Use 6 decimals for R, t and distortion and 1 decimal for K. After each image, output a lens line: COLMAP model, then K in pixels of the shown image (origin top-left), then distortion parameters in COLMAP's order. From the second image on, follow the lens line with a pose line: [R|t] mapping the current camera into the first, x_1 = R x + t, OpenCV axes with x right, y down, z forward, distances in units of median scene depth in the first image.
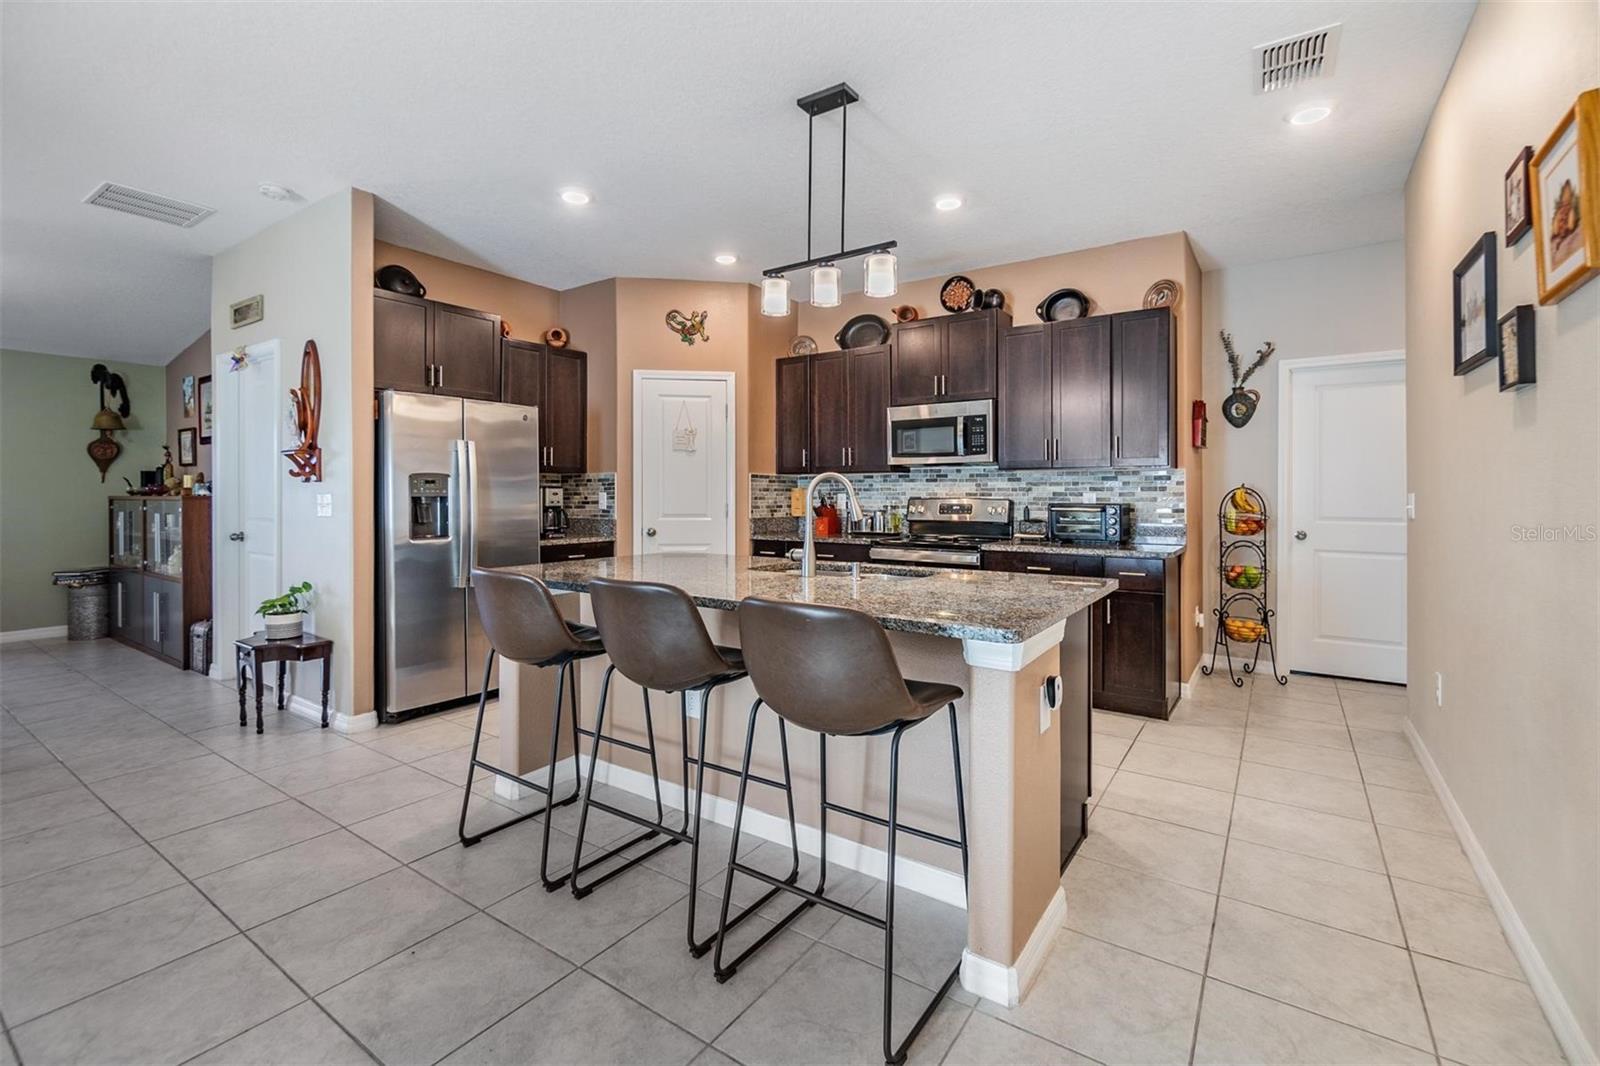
lens RADIAL K [[709.8, 0, 794.0], [0, 709.8, 491.1], [0, 0, 1]] dist [-0.005066, -0.000071]
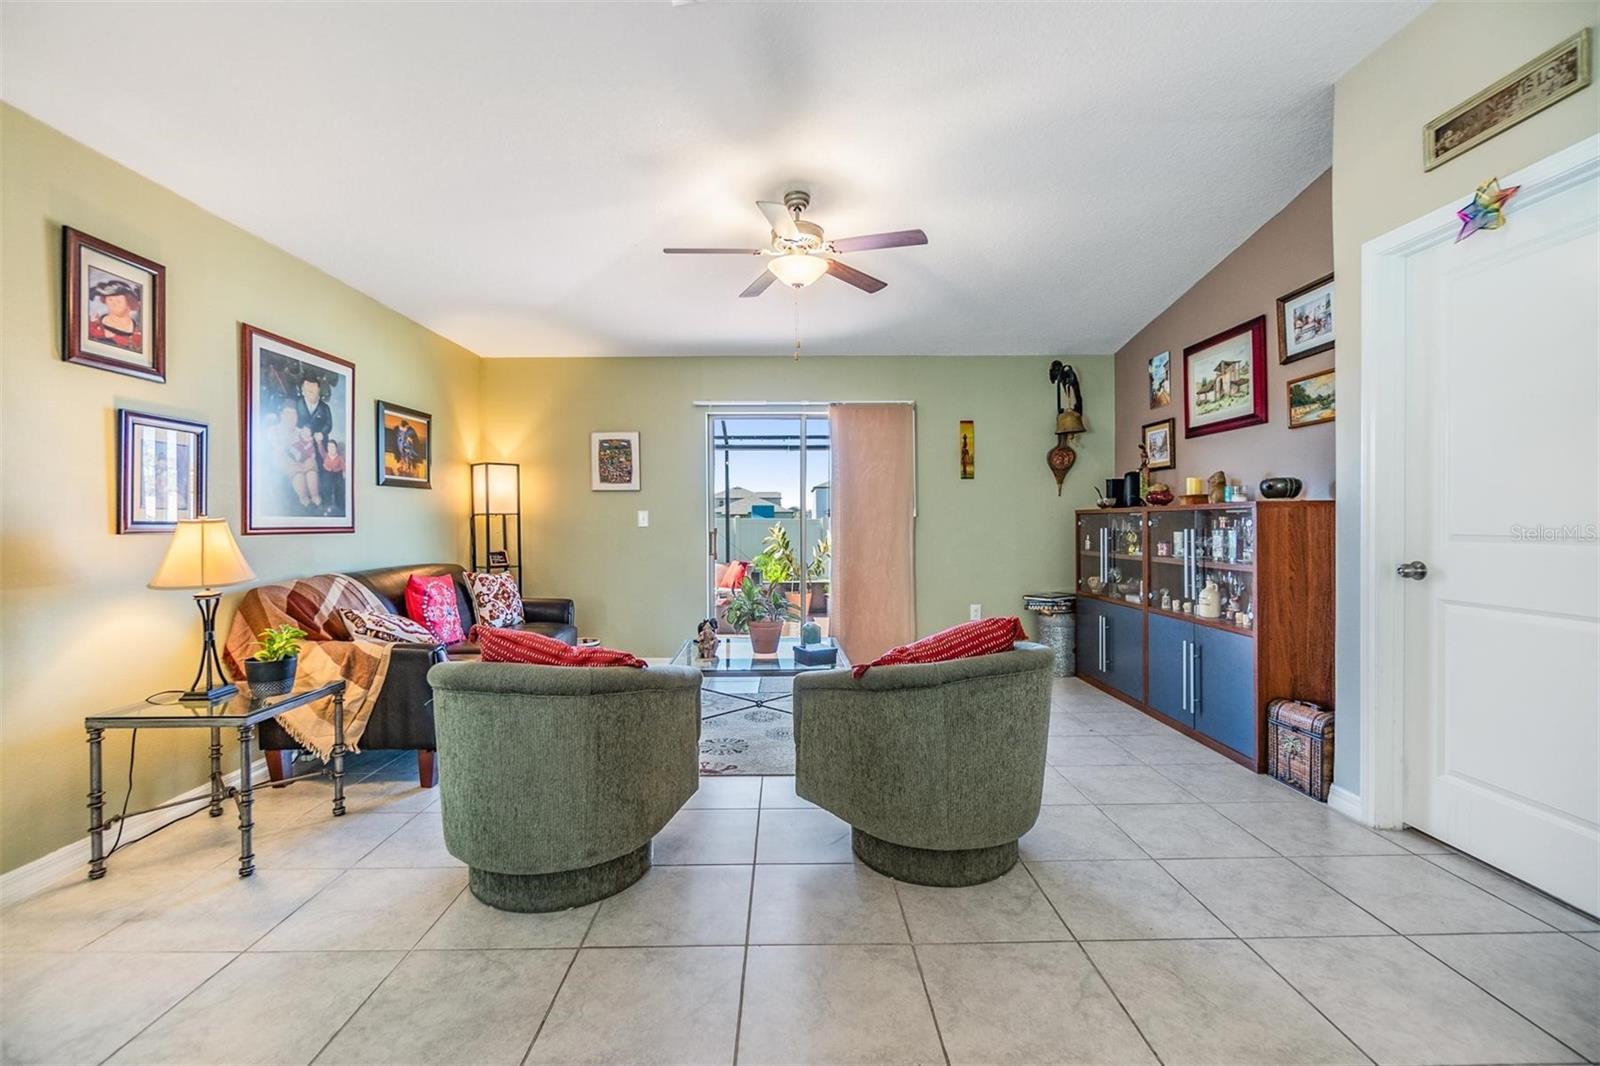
lens RADIAL K [[698.8, 0, 794.1], [0, 698.8, 529.7], [0, 0, 1]] dist [-0.001908, 0.000649]
pose [[0.577594, 0.003755, -0.816315, -0.601678], [0.008967, 0.999900, 0.010944, 0.022620], [0.816275, -0.013640, 0.577503, 0.301485]]
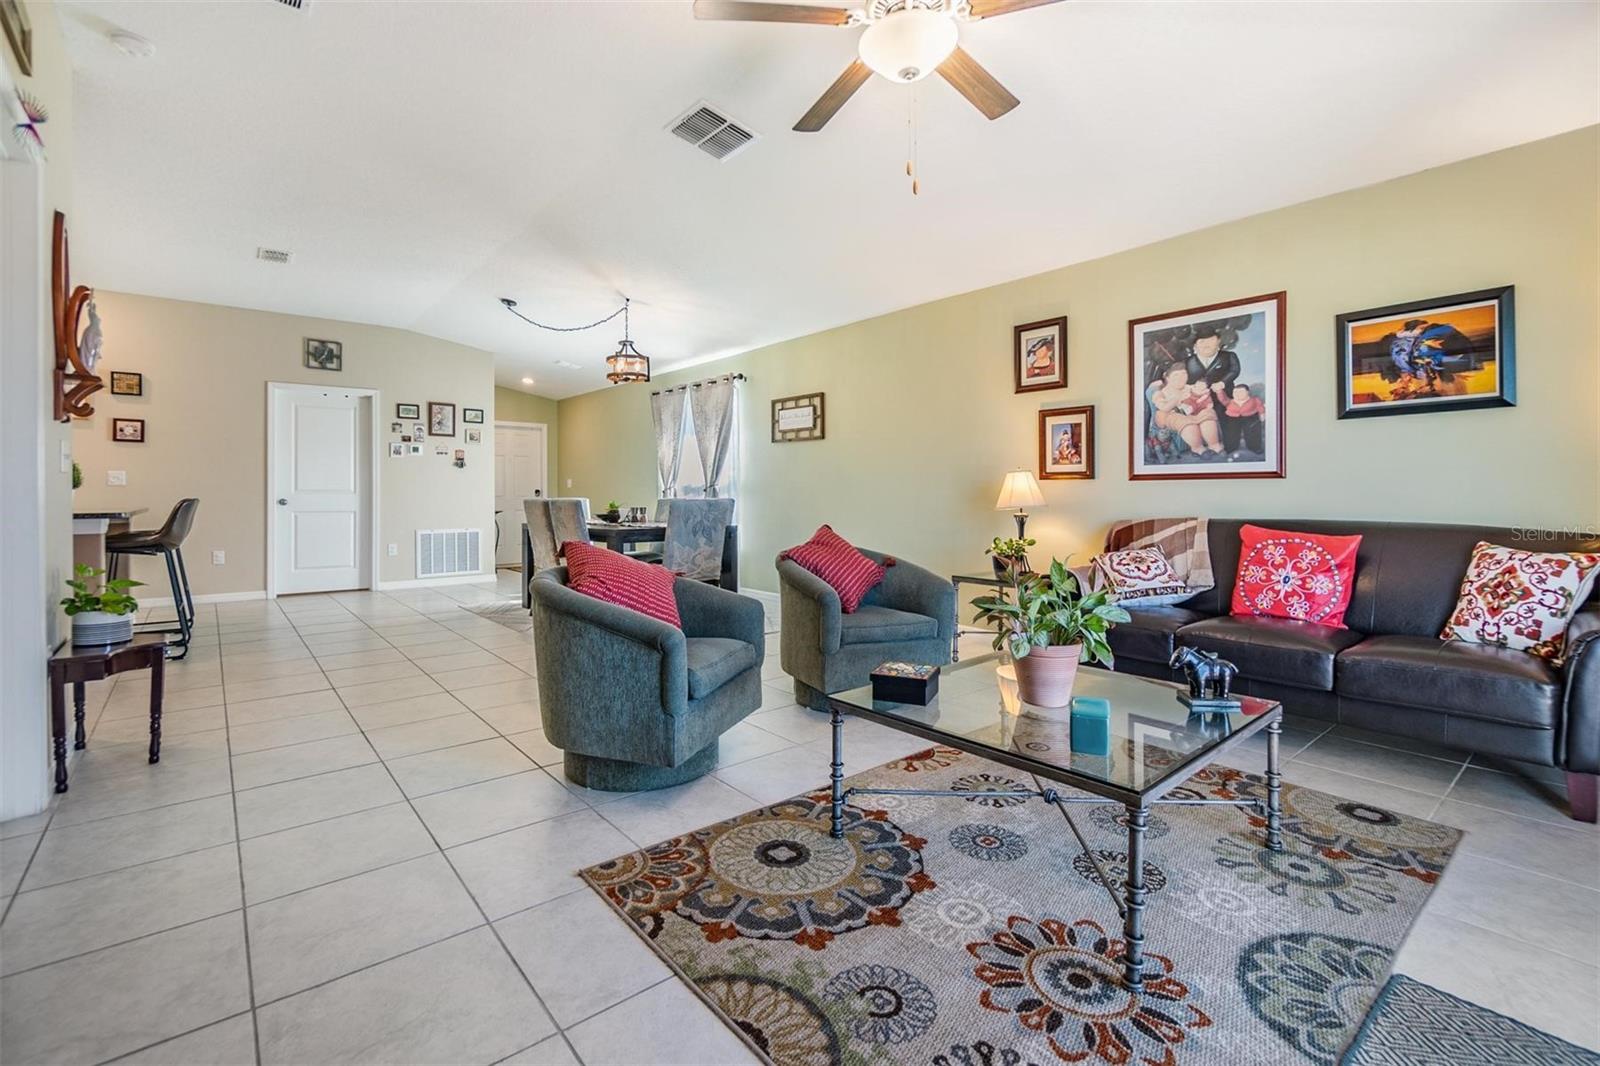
lens RADIAL K [[712.7, 0, 800.4], [0, 712.7, 499.0], [0, 0, 1]] dist [-0.000595, 0.000334]
pose [[-0.963601, 0.000438, 0.267346, -1.246648], [0.001464, 0.999992, 0.003638, 0.048269], [-0.267342, 0.003897, -0.963594, 1.183595]]
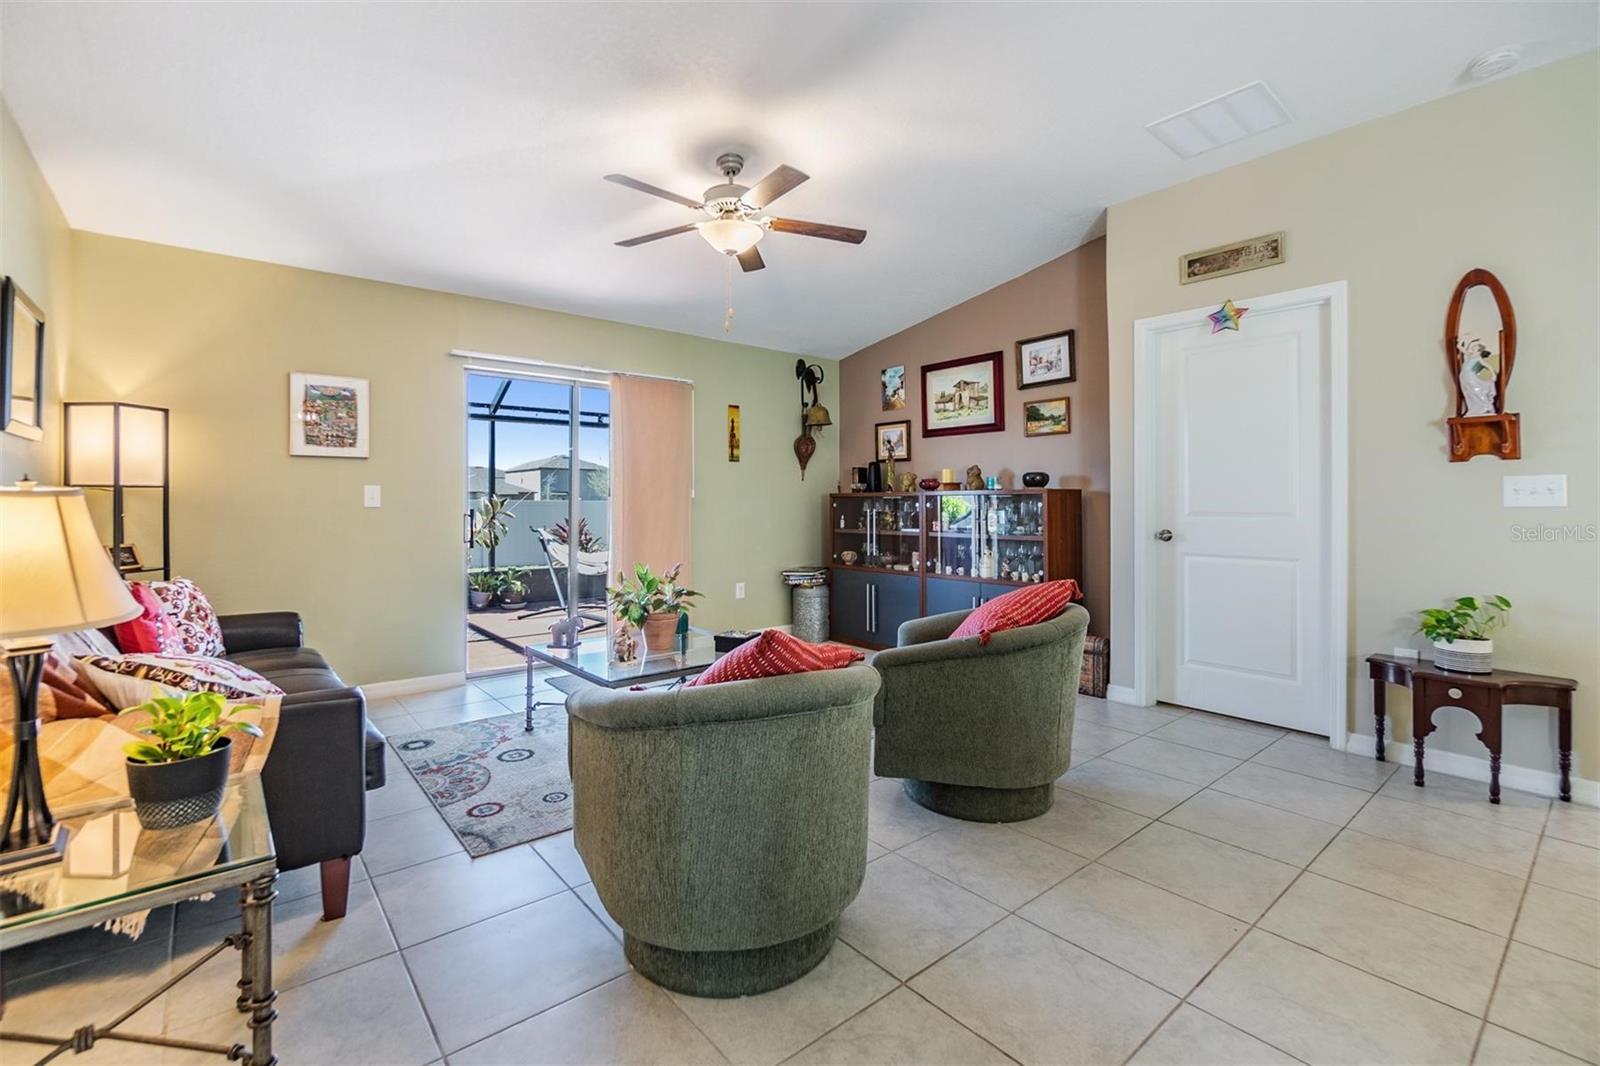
lens RADIAL K [[705.1, 0, 794.8], [0, 705.1, 498.5], [0, 0, 1]] dist [-0.002059, -0.000598]
pose [[0.961892, -0.003310, -0.273408, -0.941193], [0.002129, 0.999987, -0.004615, 0.022787], [0.273420, 0.003857, 0.961887, 0.079408]]
